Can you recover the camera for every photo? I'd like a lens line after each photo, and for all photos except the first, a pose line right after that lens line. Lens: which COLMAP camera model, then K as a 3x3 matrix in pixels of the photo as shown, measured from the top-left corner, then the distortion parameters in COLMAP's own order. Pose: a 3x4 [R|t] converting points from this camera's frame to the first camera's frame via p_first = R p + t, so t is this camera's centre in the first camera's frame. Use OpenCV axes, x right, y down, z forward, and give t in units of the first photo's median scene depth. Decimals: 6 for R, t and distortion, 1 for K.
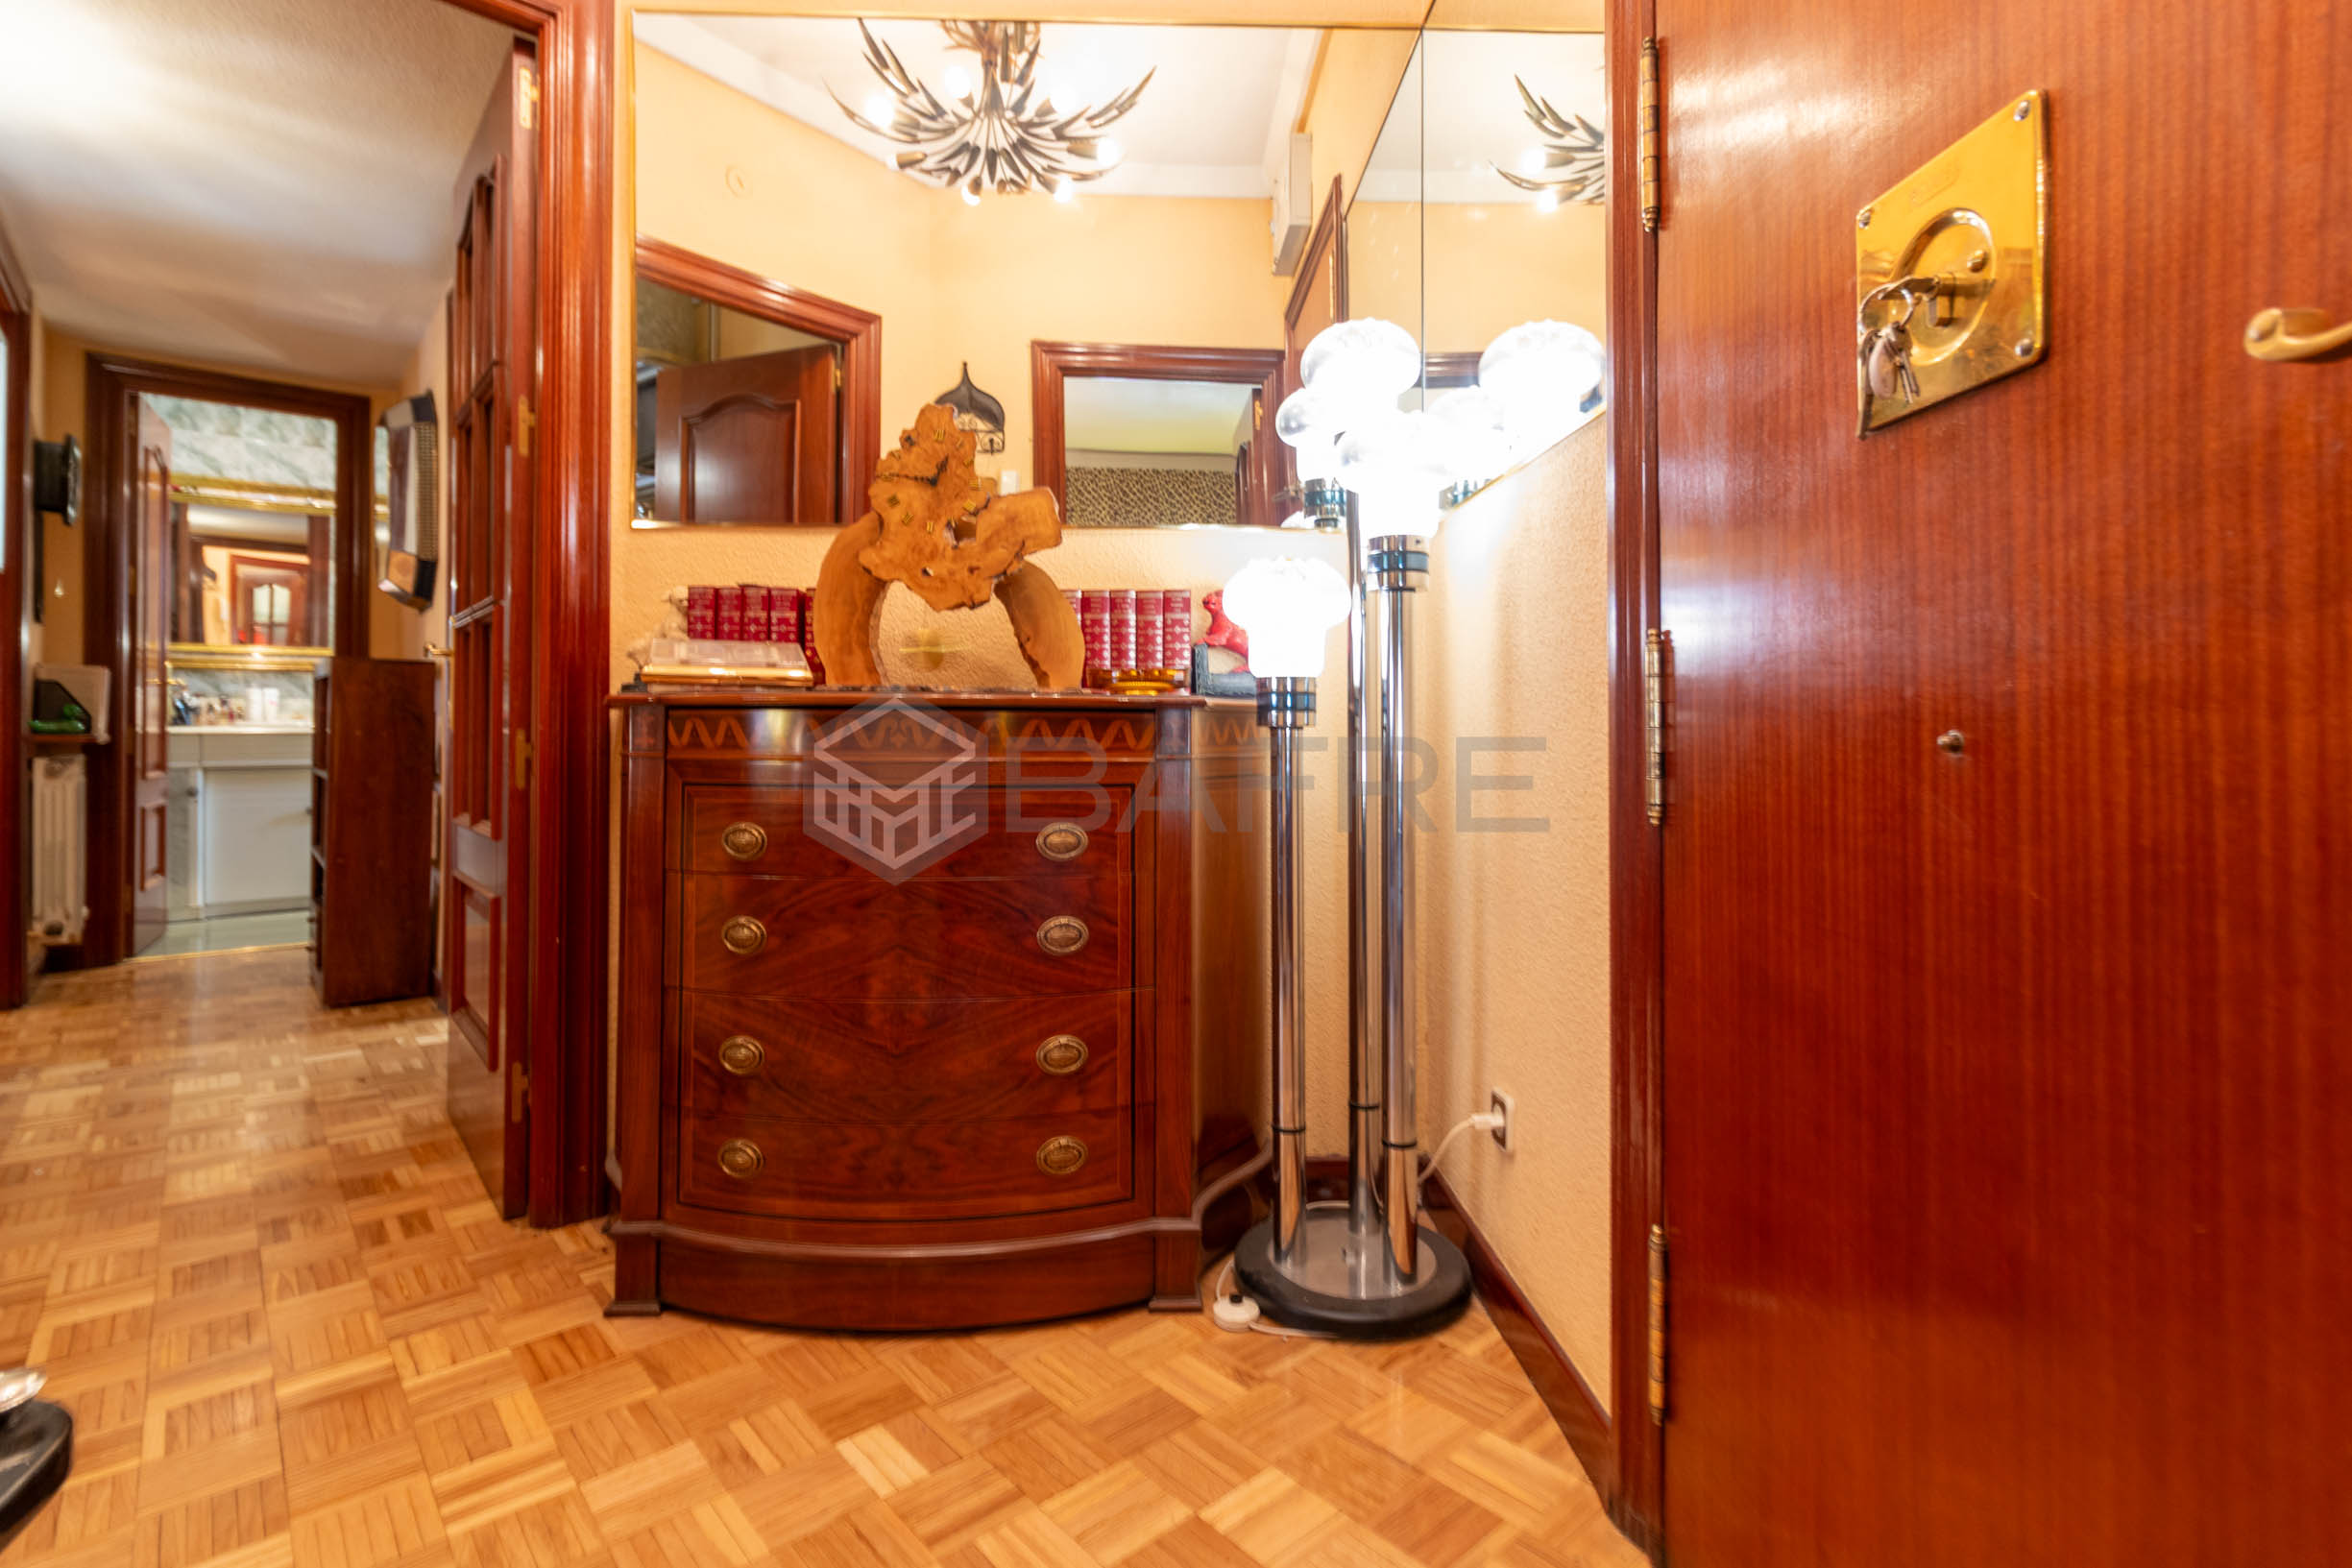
lens RADIAL K [[1103.6, 0, 1177.7], [0, 1103.6, 728.2], [0, 0, 1]] dist [0.003919, 0.000852]
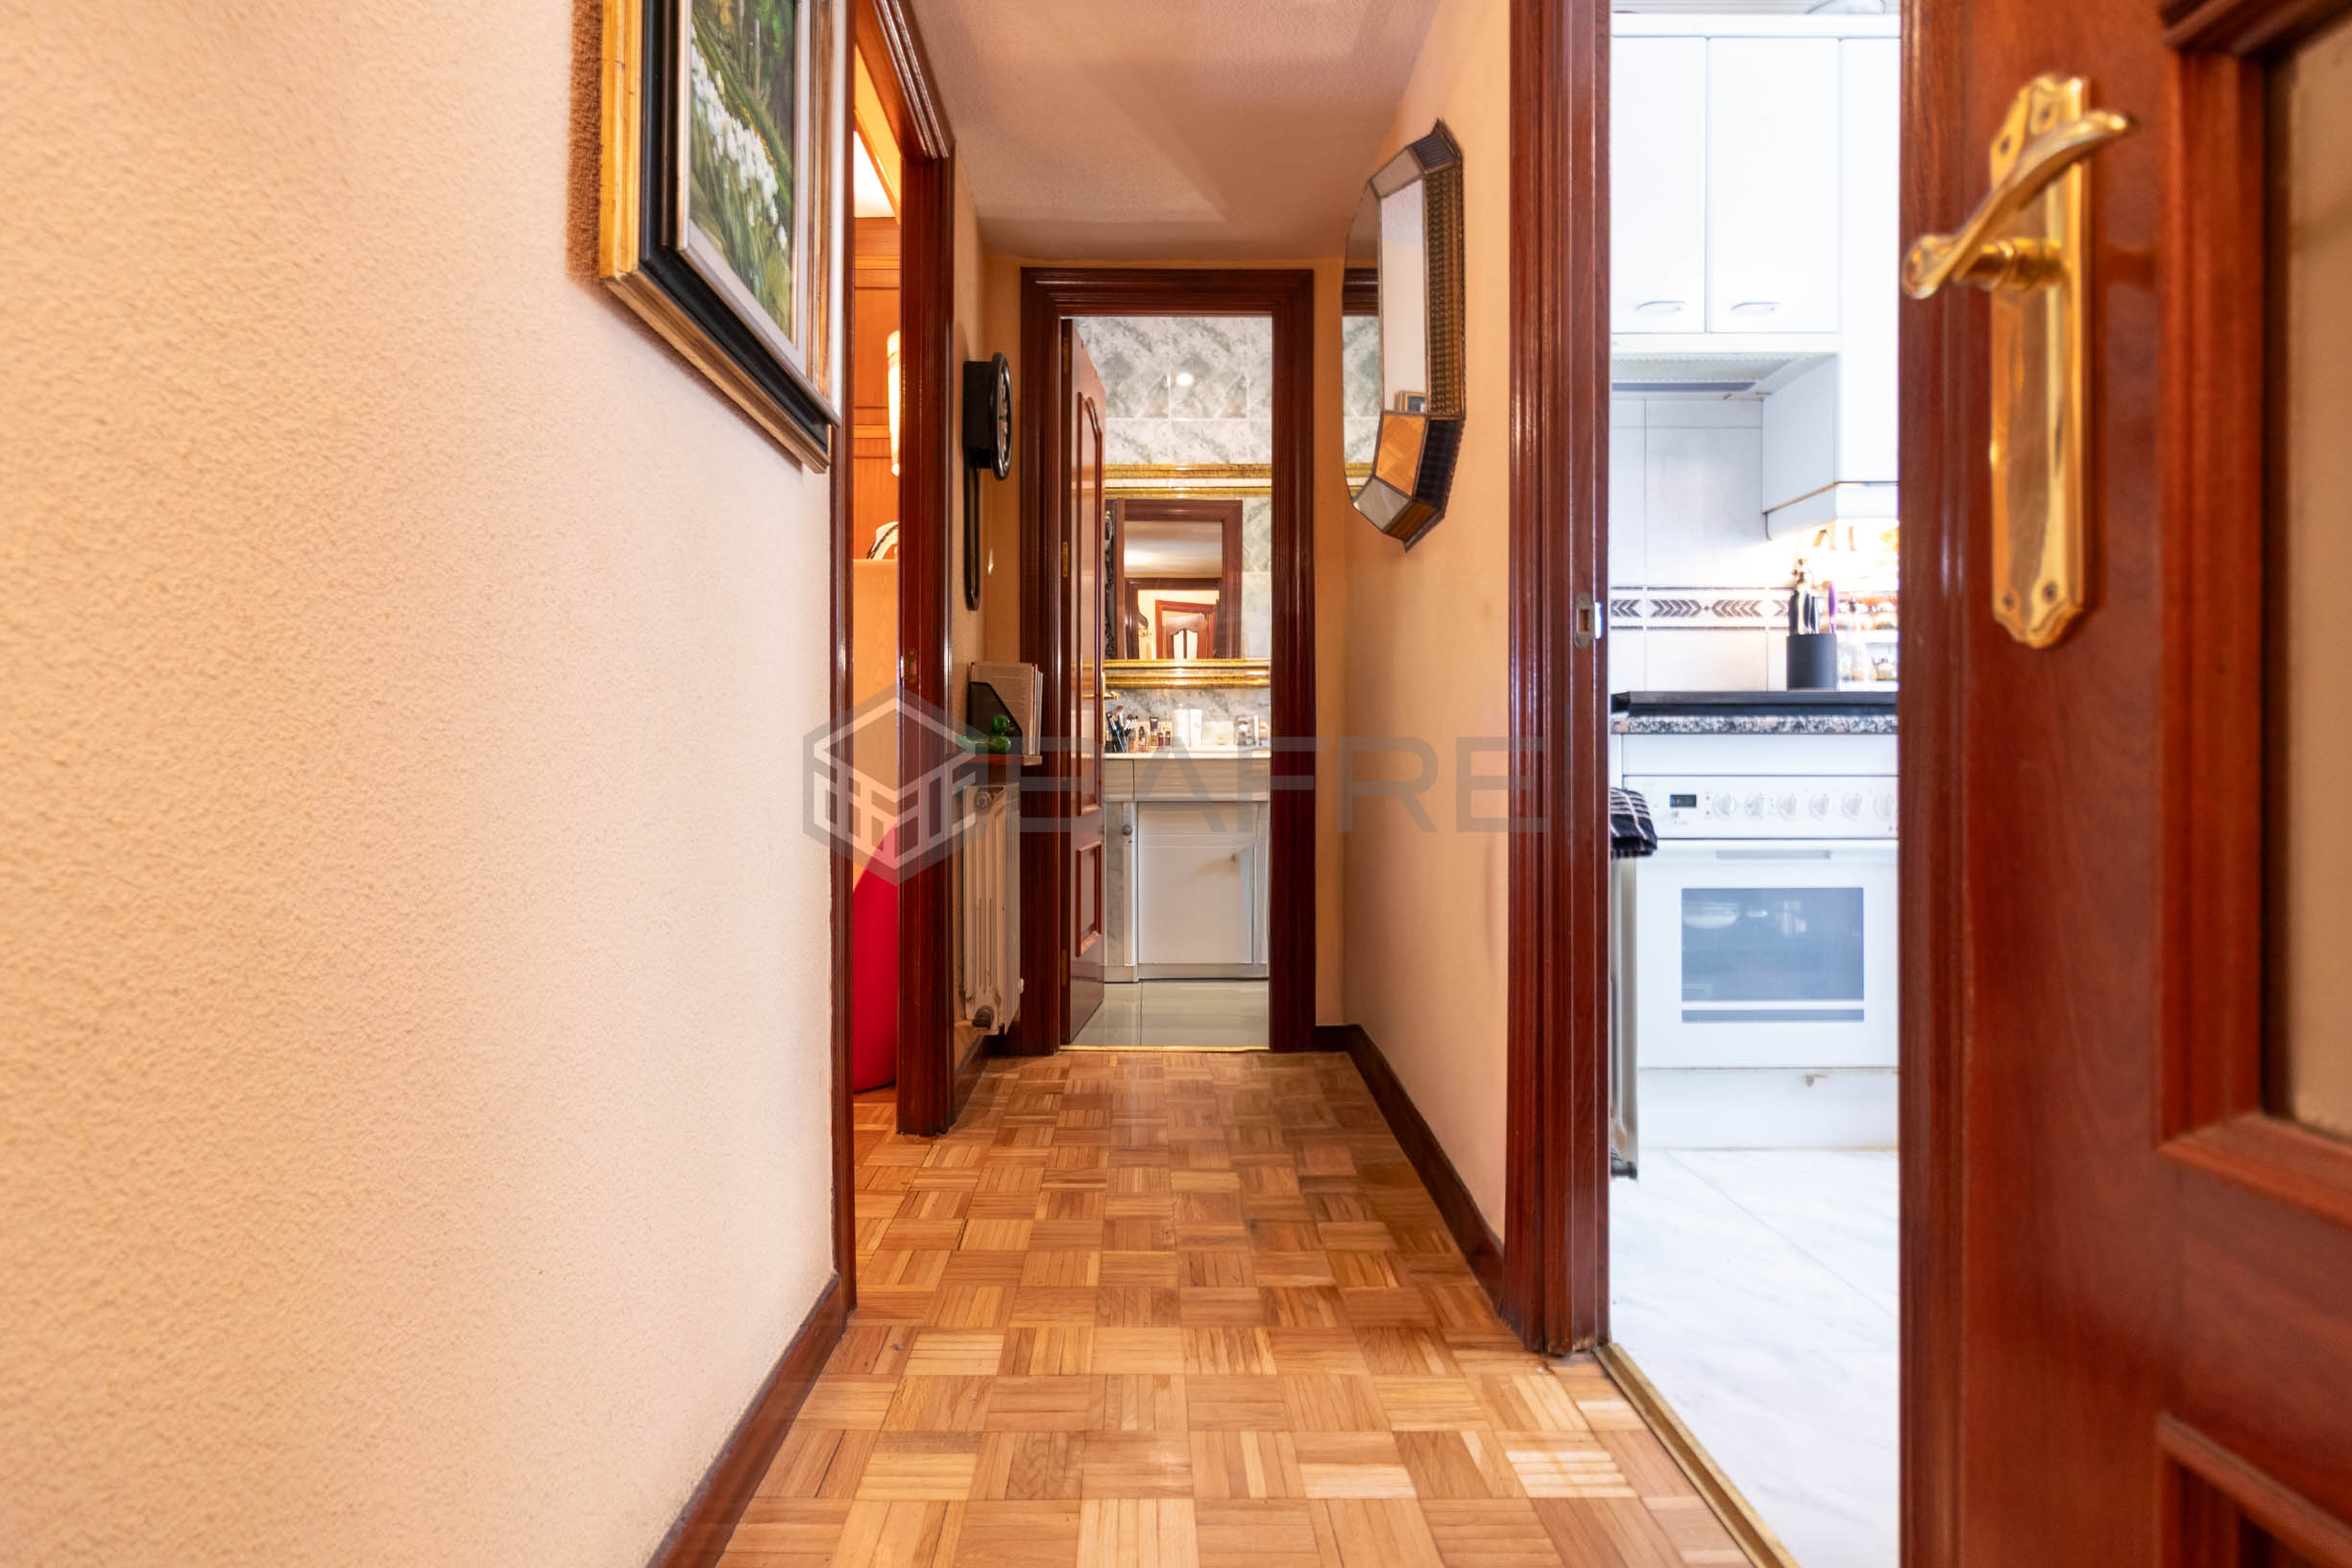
lens RADIAL K [[1117.4, 0, 1179.9], [0, 1117.4, 775.5], [0, 0, 1]] dist [-0.002683, -0.000102]
pose [[0.773800, -0.000648, -0.633429, -0.339916], [0.003563, 0.999988, 0.003331, 0.014182], [0.633419, -0.004834, 0.773794, 0.392035]]
